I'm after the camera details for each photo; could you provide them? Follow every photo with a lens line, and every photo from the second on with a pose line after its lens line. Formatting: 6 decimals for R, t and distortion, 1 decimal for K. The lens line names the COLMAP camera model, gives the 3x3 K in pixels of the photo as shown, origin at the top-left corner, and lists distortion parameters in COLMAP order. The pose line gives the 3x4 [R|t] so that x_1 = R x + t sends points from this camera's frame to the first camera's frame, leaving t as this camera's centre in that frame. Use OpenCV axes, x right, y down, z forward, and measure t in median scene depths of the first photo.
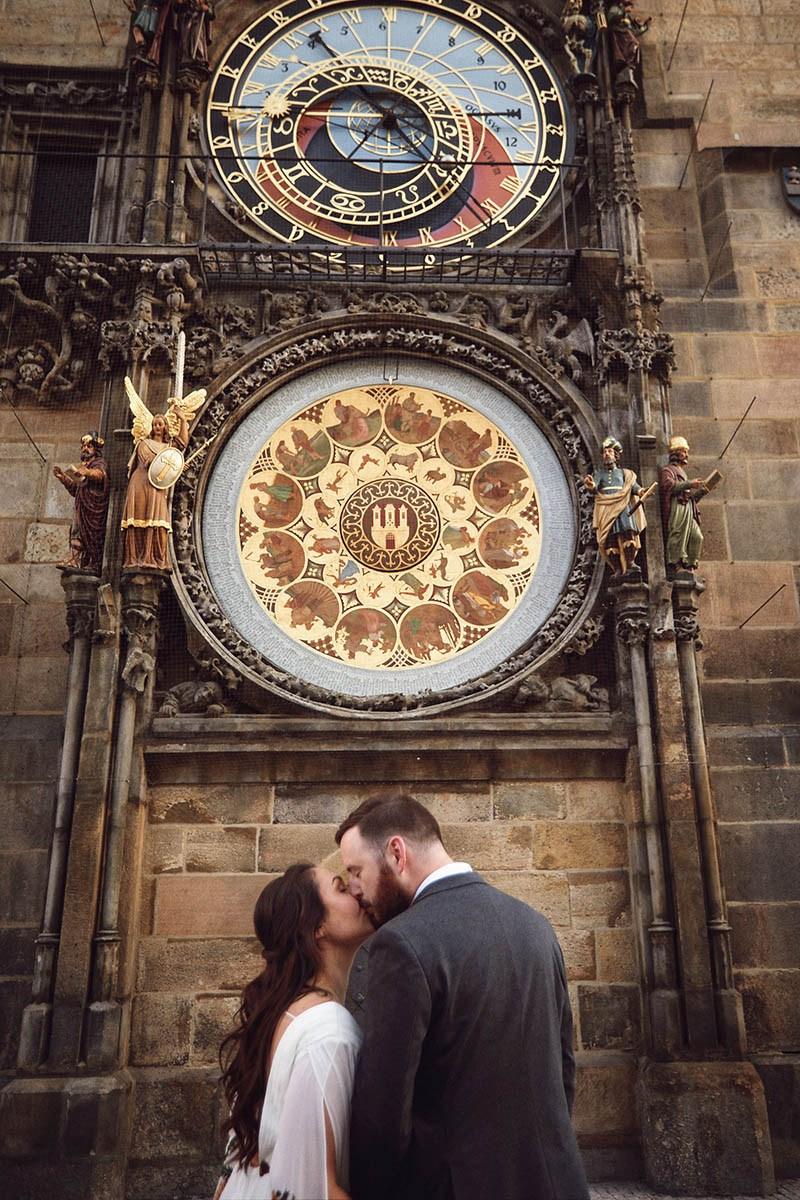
lens RADIAL K [[1084.8, 0, 452.3], [0, 1084.8, 534.6], [0, 0, 1]] dist [-0.034247, 0.080266]
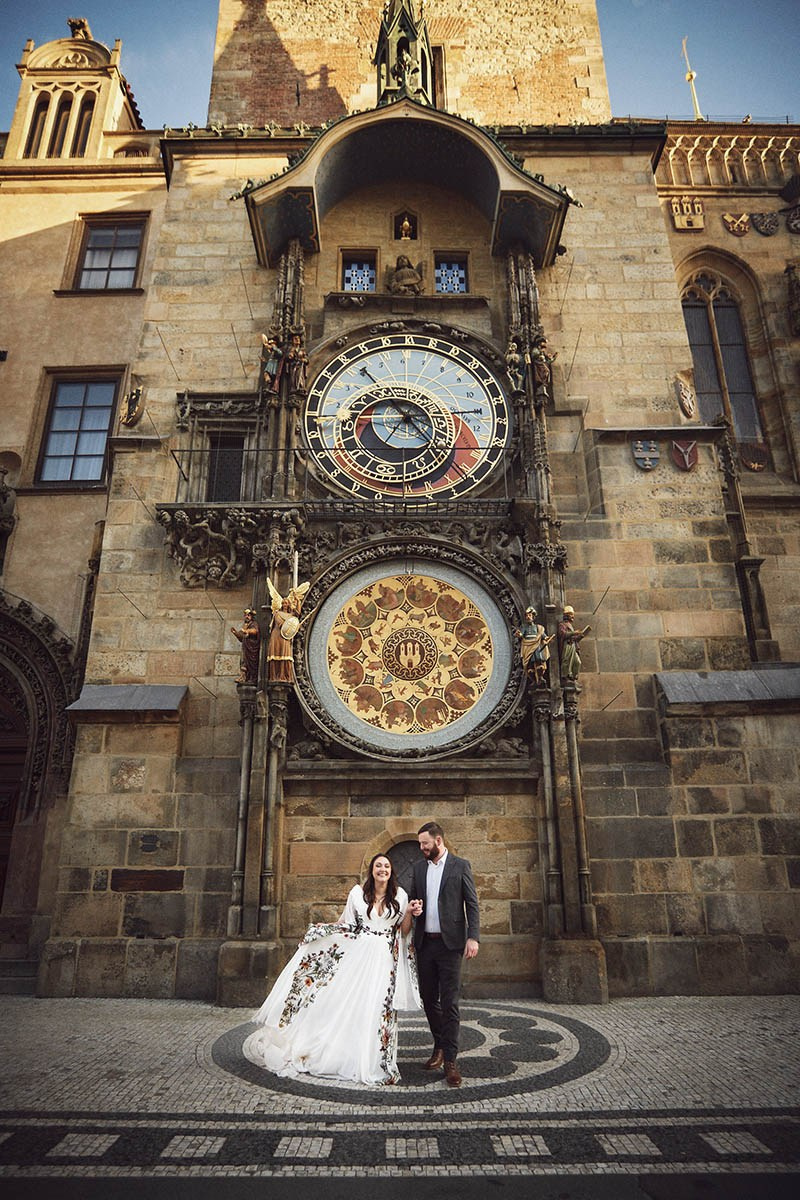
lens RADIAL K [[722.7, 0, 408.3], [0, 722.7, 635.5], [0, 0, 1]] dist [-0.072854, 0.047548]
pose [[0.998445, -0.006120, -0.055404, 0.007847], [0.008169, 0.999288, 0.036840, -0.088569], [0.055139, -0.037235, 0.997784, -0.222274]]
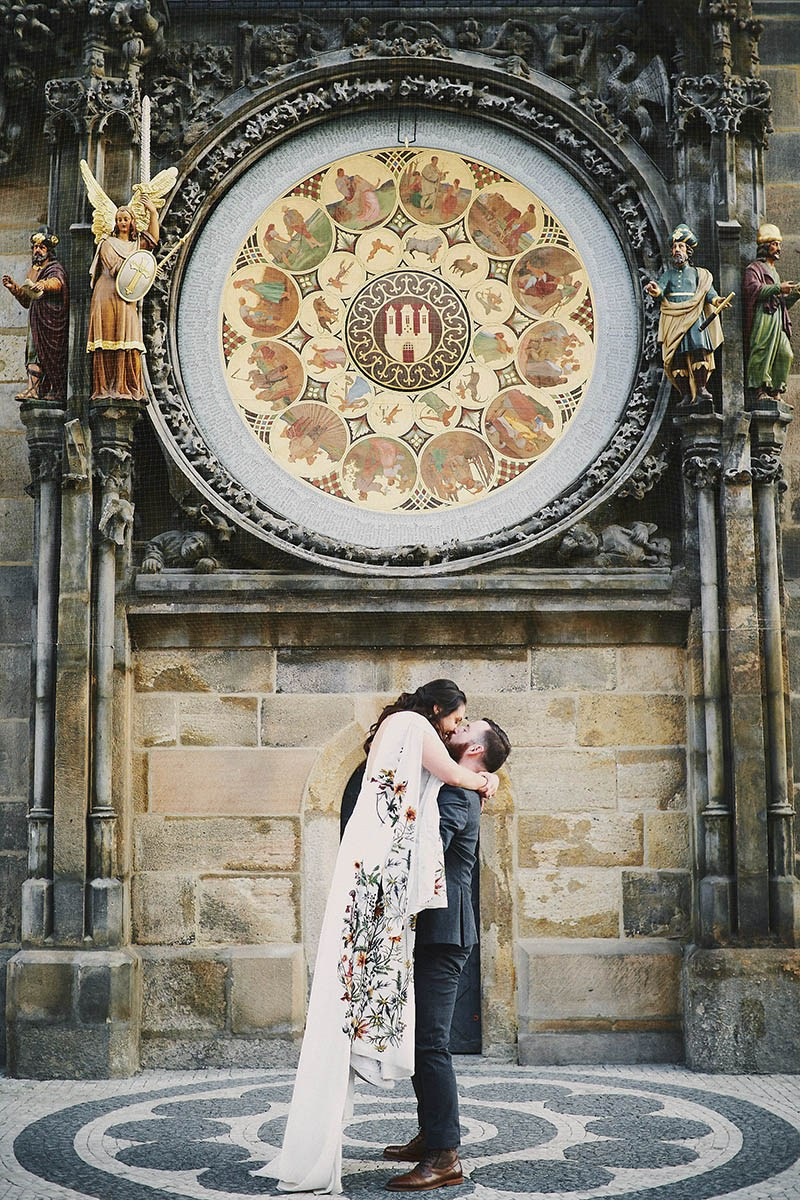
lens RADIAL K [[1803.3, 0, 393.3], [0, 1803.3, 571.3], [0, 0, 1]] dist [-0.155978, 0.187011]
pose [[0.997948, 0.004246, -0.063890, 0.018583], [0.009915, 0.975517, 0.219701, -0.133624], [0.063259, -0.219884, 0.973473, -0.350472]]
